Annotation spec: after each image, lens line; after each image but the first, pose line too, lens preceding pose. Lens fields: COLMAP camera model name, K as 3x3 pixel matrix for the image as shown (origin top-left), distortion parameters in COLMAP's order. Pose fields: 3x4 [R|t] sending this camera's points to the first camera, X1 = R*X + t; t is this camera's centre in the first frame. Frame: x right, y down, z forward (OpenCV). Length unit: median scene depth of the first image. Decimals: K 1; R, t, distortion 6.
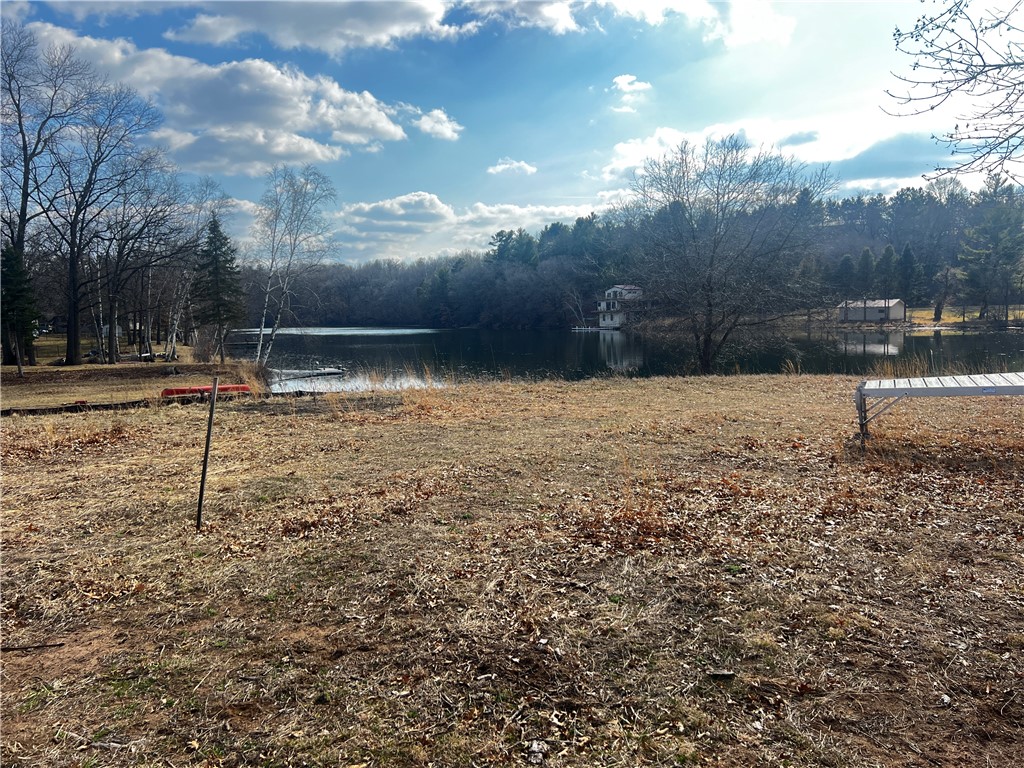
lens RADIAL K [[822.7, 0, 501.3], [0, 822.7, 385.3], [0, 0, 1]] dist [0.040622, -0.004320]
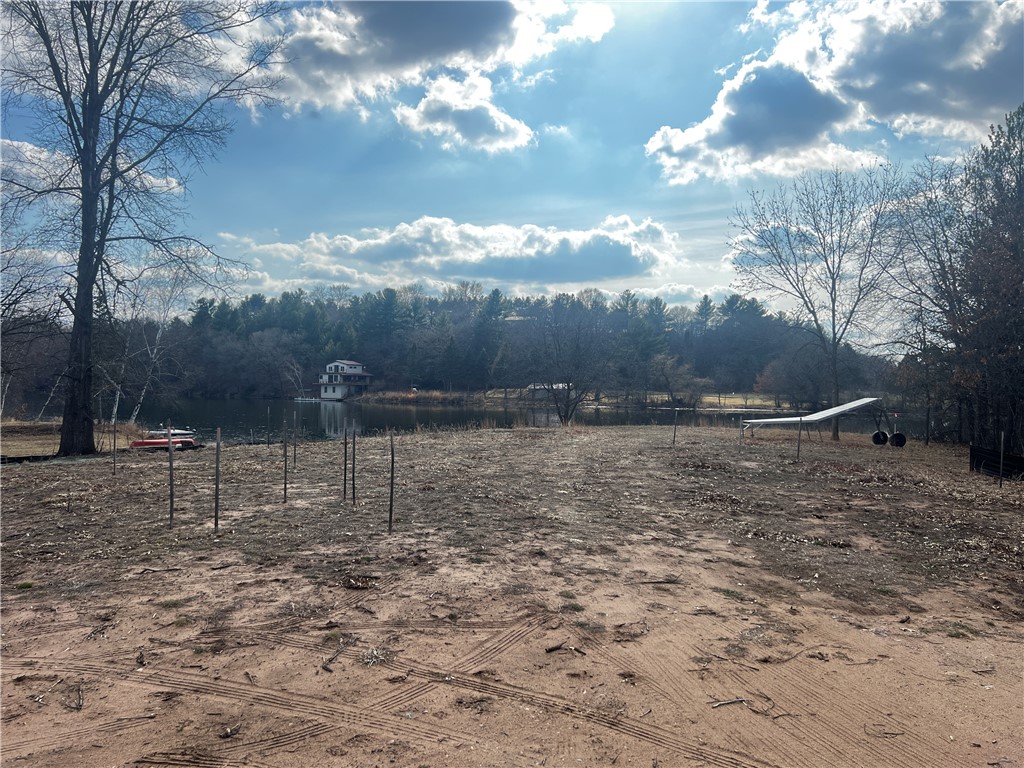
lens RADIAL K [[858.2, 0, 512.0], [0, 858.2, 384.0], [0, 0, 1]] dist [0.118026, -0.001296]
pose [[0.907932, 0.035235, 0.417634, -0.116419], [0.001708, 0.996141, -0.087755, 0.009268], [-0.419115, 0.080389, 0.904367, -0.113610]]
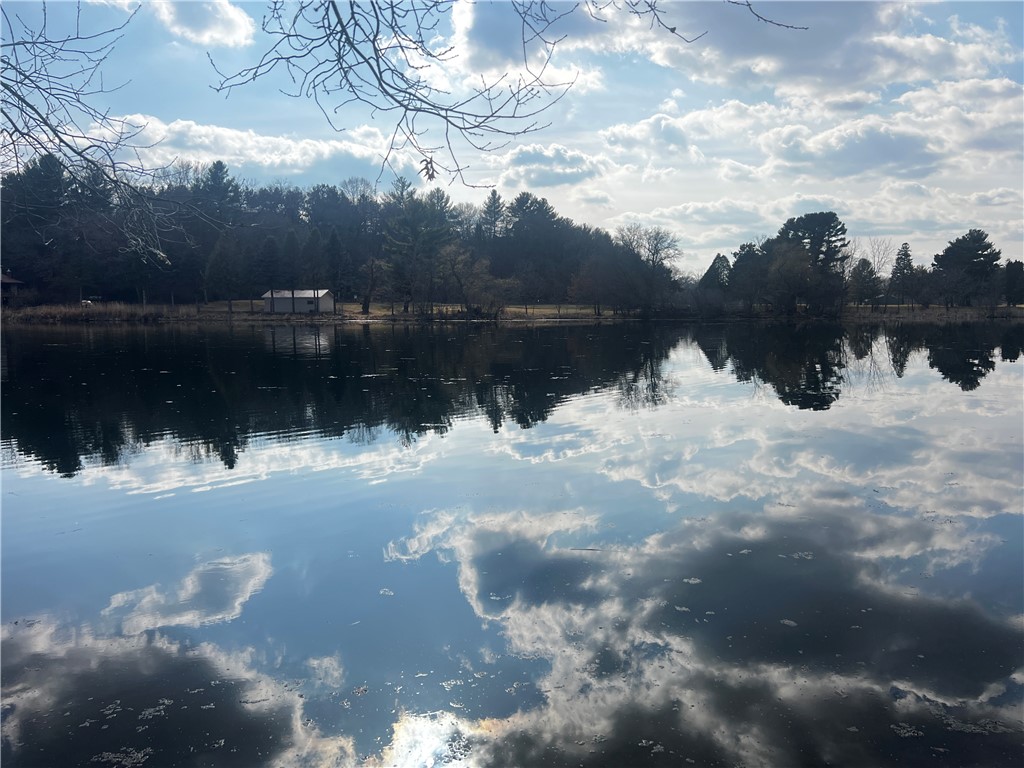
lens RADIAL K [[773.3, 0, 492.2], [0, 773.3, 372.2], [0, 0, 1]] dist [0.087431, -0.009621]
pose [[0.779882, -0.029568, 0.625228, 0.065494], [0.043679, 0.999019, -0.007238, 0.000080], [-0.624401, 0.032954, 0.780409, 0.175049]]
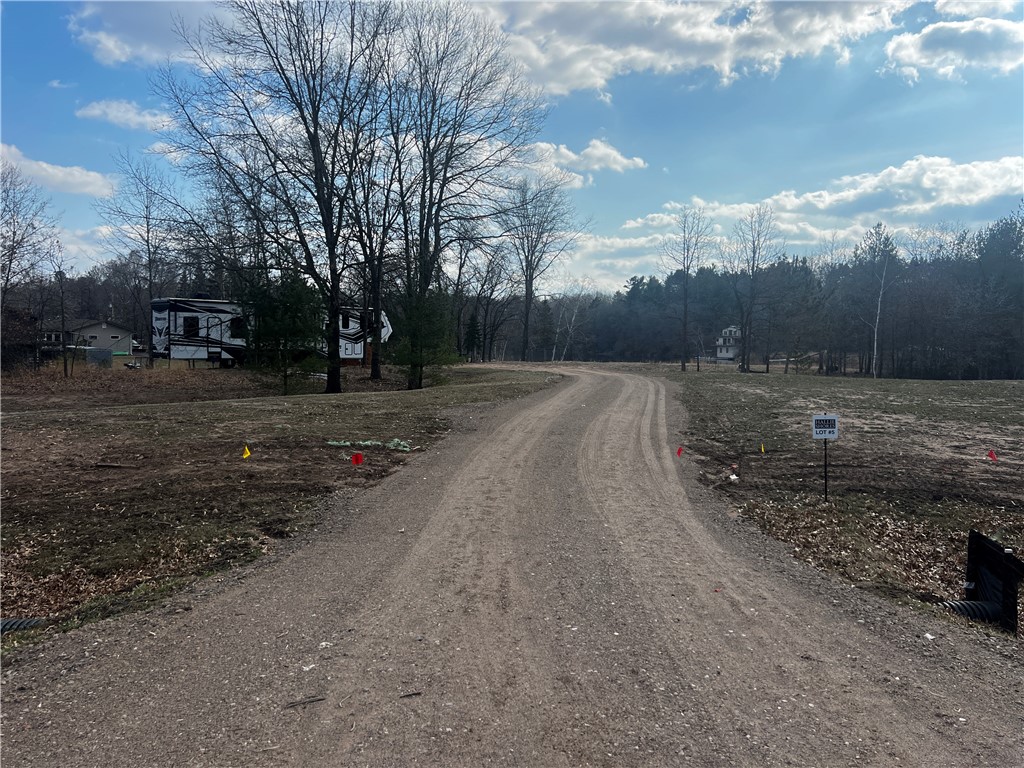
lens RADIAL K [[858.2, 0, 512.0], [0, 858.2, 384.0], [0, 0, 1]] dist [0.118026, -0.001296]
pose [[0.994786, 0.041005, -0.093380, -0.067012], [-0.044233, 0.998484, -0.032762, 0.027255], [0.091895, 0.036721, 0.995091, -0.348686]]
